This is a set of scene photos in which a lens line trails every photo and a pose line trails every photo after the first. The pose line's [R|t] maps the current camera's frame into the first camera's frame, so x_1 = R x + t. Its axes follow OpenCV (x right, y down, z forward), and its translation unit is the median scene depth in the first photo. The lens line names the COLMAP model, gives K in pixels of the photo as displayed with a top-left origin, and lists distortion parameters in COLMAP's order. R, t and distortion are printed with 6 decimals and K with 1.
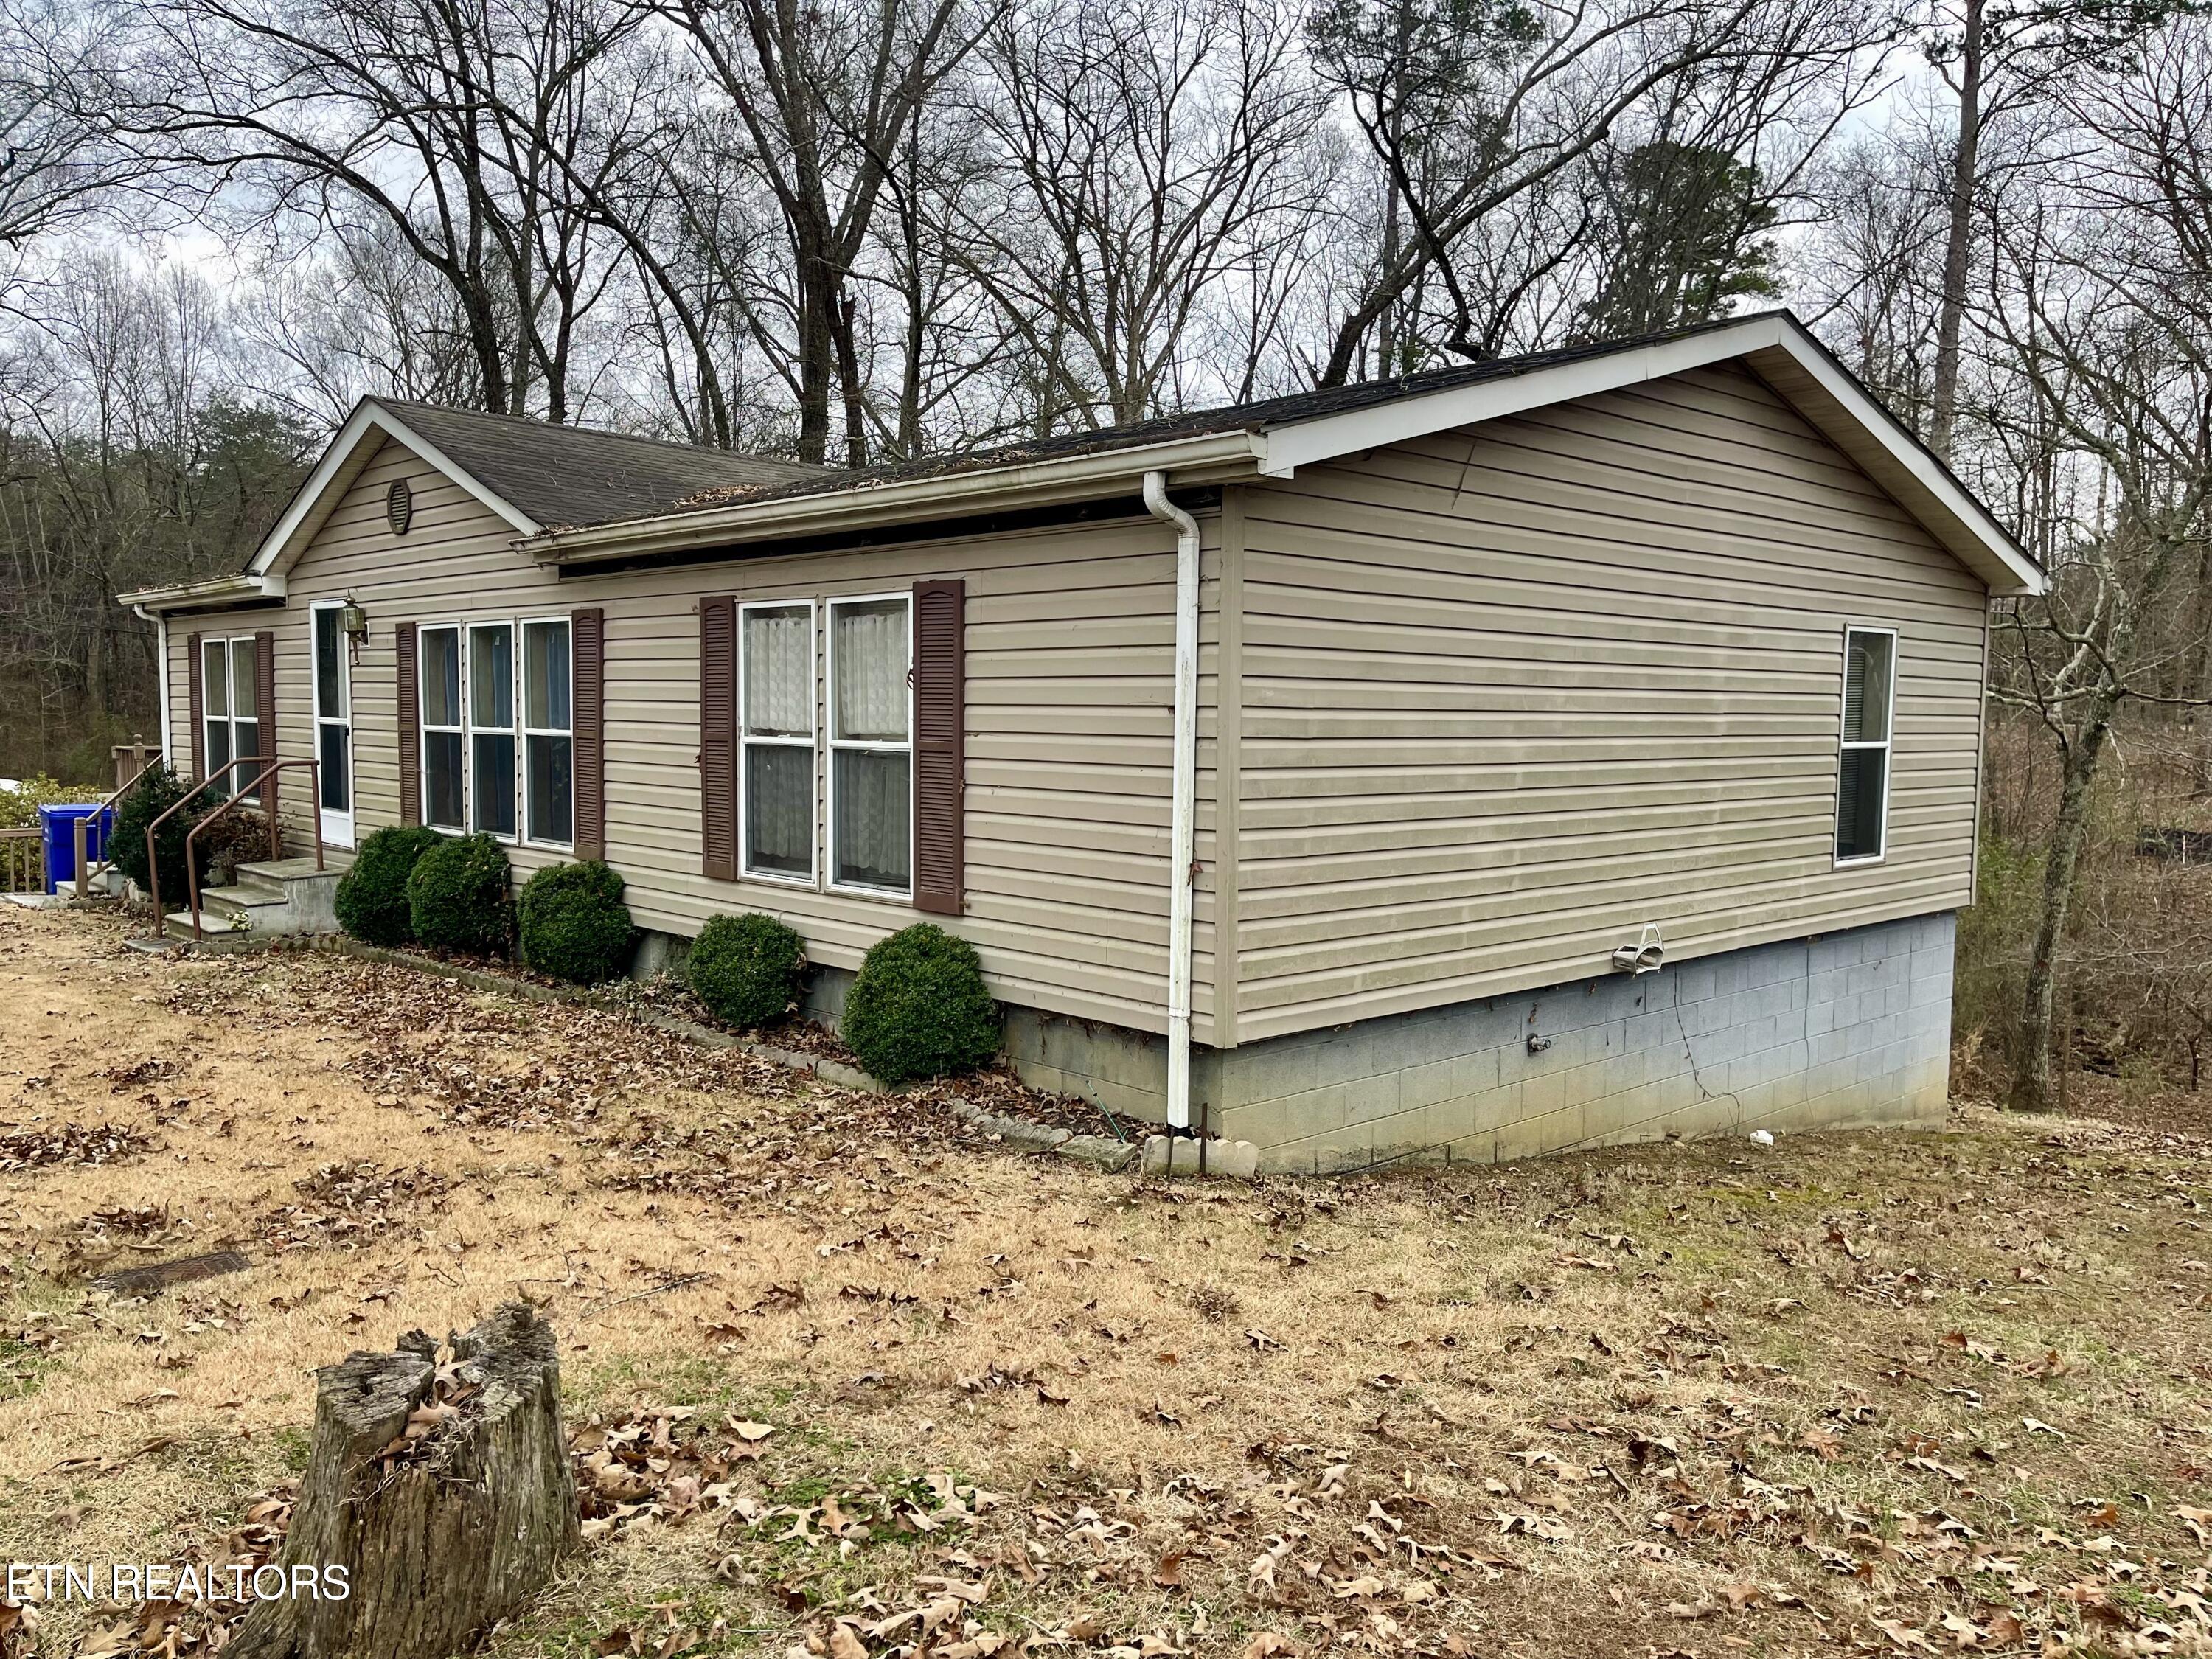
lens RADIAL K [[1690.0, 0, 1102.9], [0, 1690.0, 835.7], [0, 0, 1]] dist [0.051685, -0.053087]
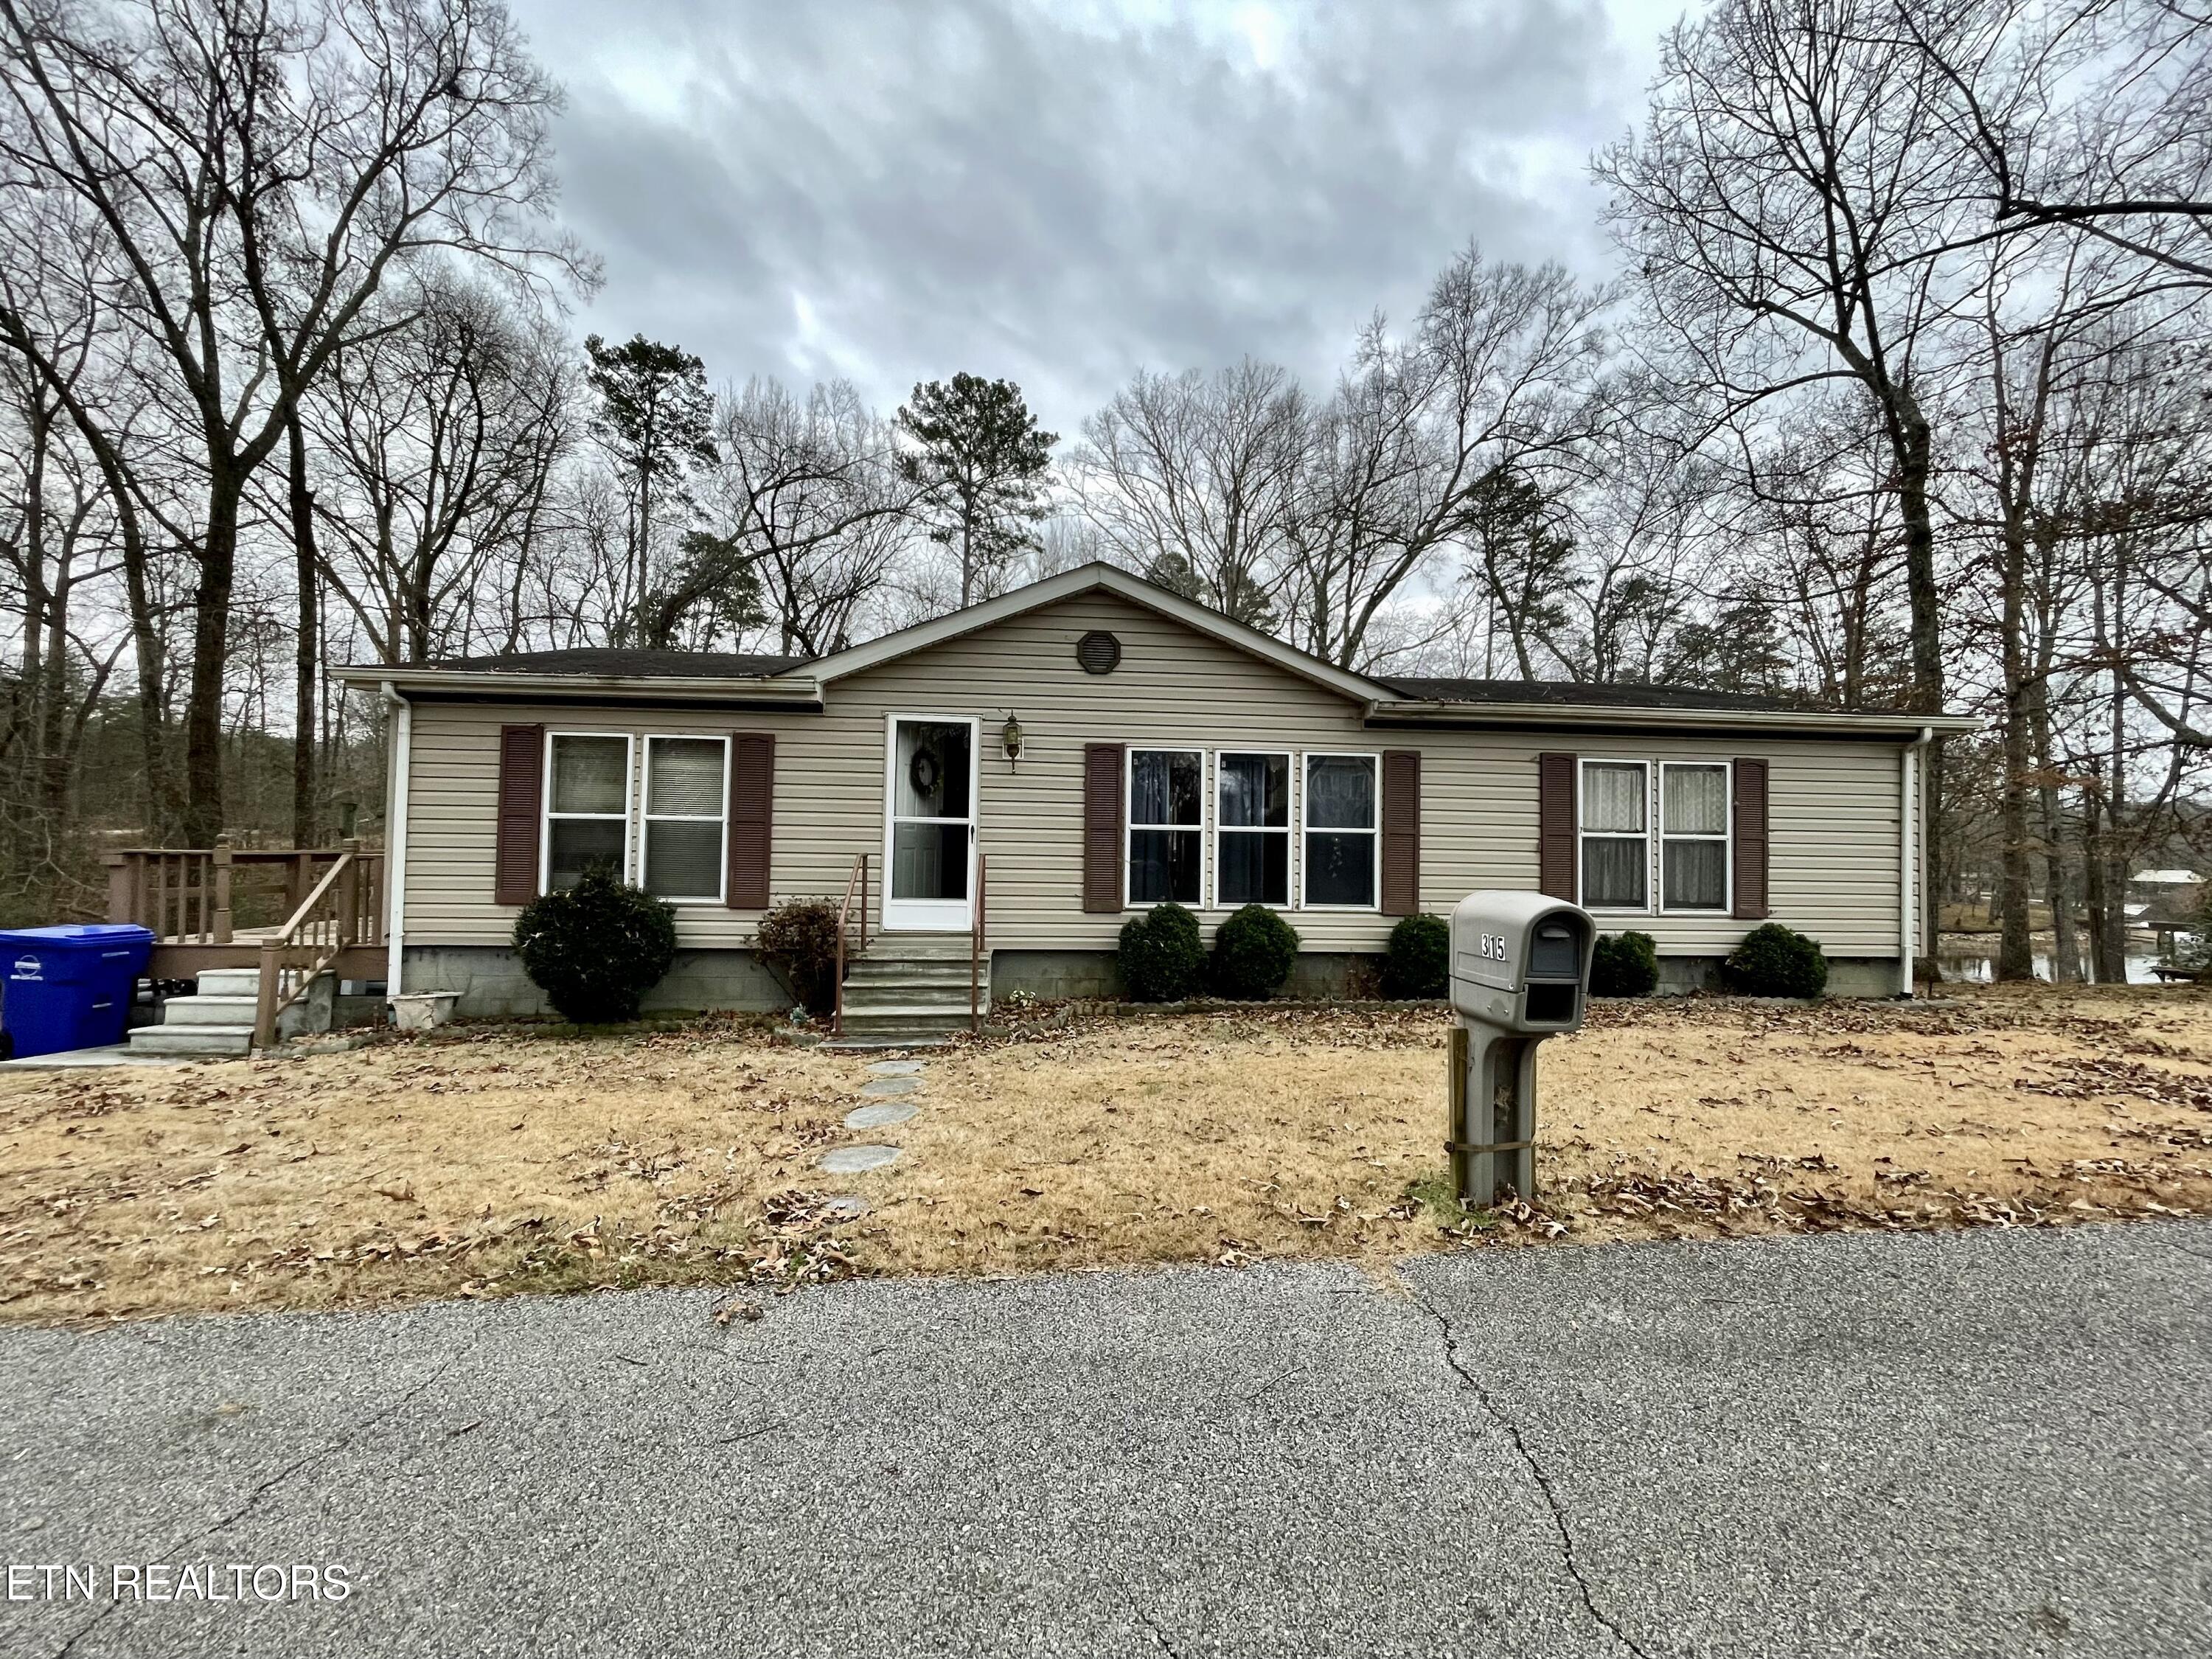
lens RADIAL K [[873.8, 0, 1102.0], [0, 873.8, 824.1], [0, 0, 1]] dist [-0.001135, 0.000017]
pose [[0.629142, 0.020973, 0.777007, -1.236313], [0.047288, 0.996752, -0.065193, -0.032194], [-0.775850, 0.077759, 0.626107, 0.816170]]
